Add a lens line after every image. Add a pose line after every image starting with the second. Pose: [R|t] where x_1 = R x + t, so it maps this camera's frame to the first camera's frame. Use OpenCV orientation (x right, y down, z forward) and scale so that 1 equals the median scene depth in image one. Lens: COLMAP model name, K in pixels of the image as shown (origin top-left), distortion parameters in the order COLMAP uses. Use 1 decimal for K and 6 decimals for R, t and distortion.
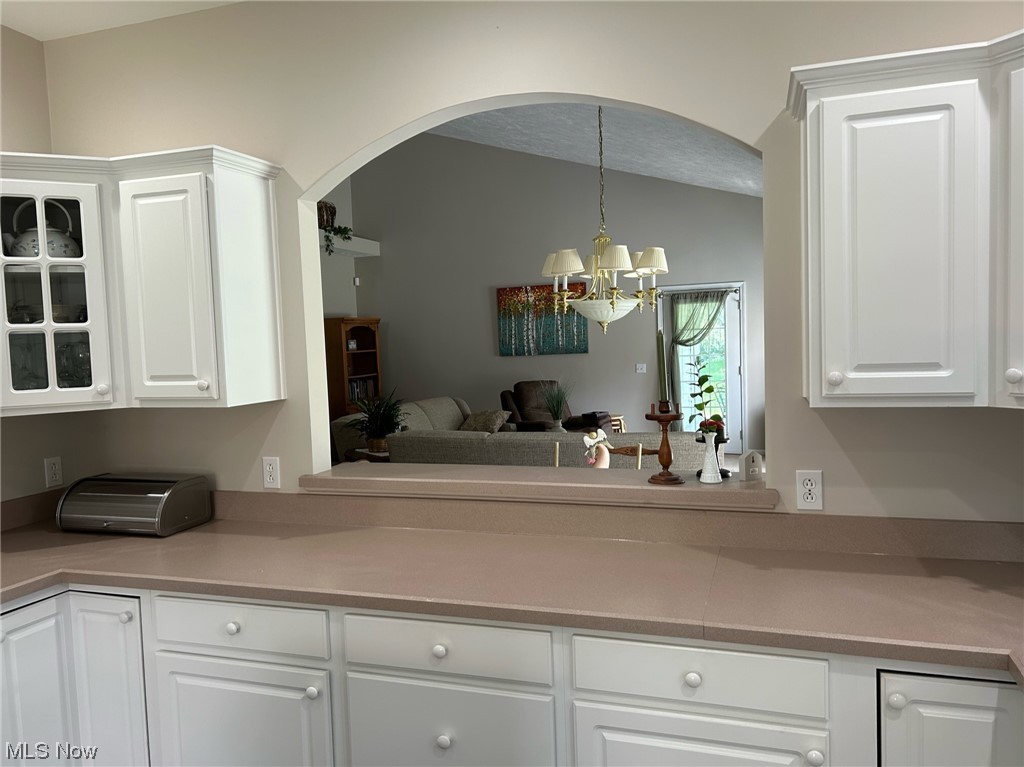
lens RADIAL K [[777.2, 0, 504.3], [0, 777.2, 385.0], [0, 0, 1]] dist [0.070628, -0.072600]
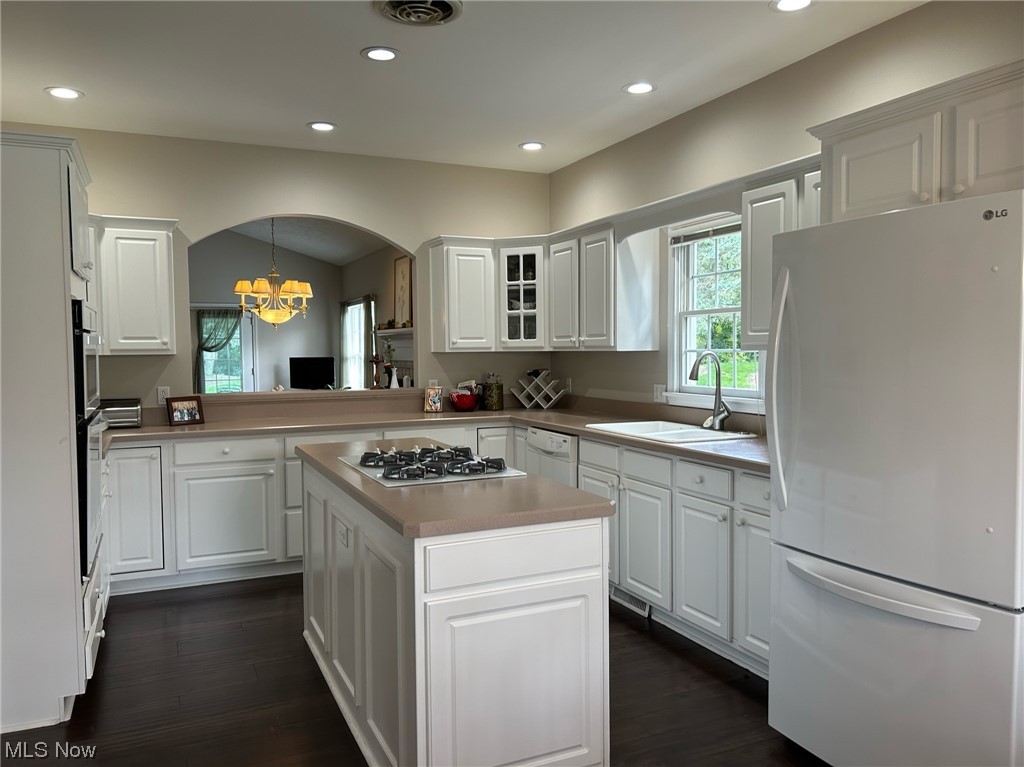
lens RADIAL K [[777.2, 0, 512.3], [0, 777.2, 384.6], [0, 0, 1]] dist [0.070628, -0.072600]
pose [[0.729299, -0.005956, 0.684169, -1.052046], [0.028452, 0.999361, -0.021629, 0.165174], [-0.683603, 0.035240, 0.729003, -0.941155]]
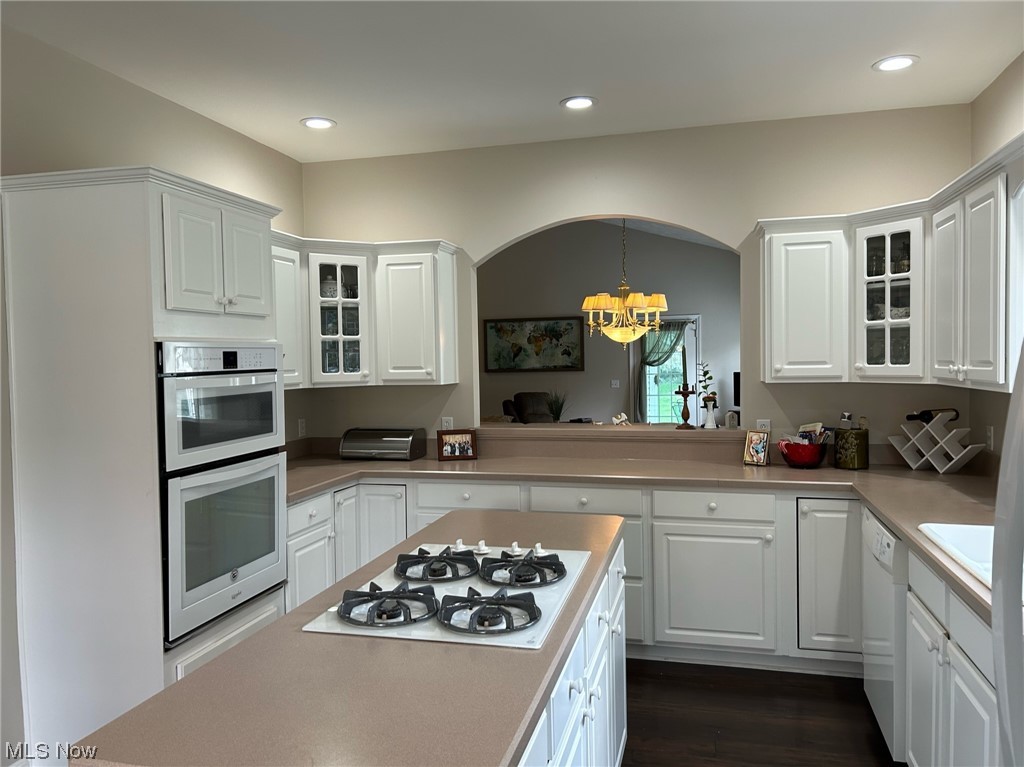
lens RADIAL K [[777.2, 0, 498.6], [0, 777.2, 385.7], [0, 0, 1]] dist [0.070628, -0.072600]
pose [[0.997638, 0.014962, 0.067045, -0.335726], [-0.012878, 0.999424, -0.031405, 0.083118], [-0.067477, 0.030467, 0.997256, -0.749971]]
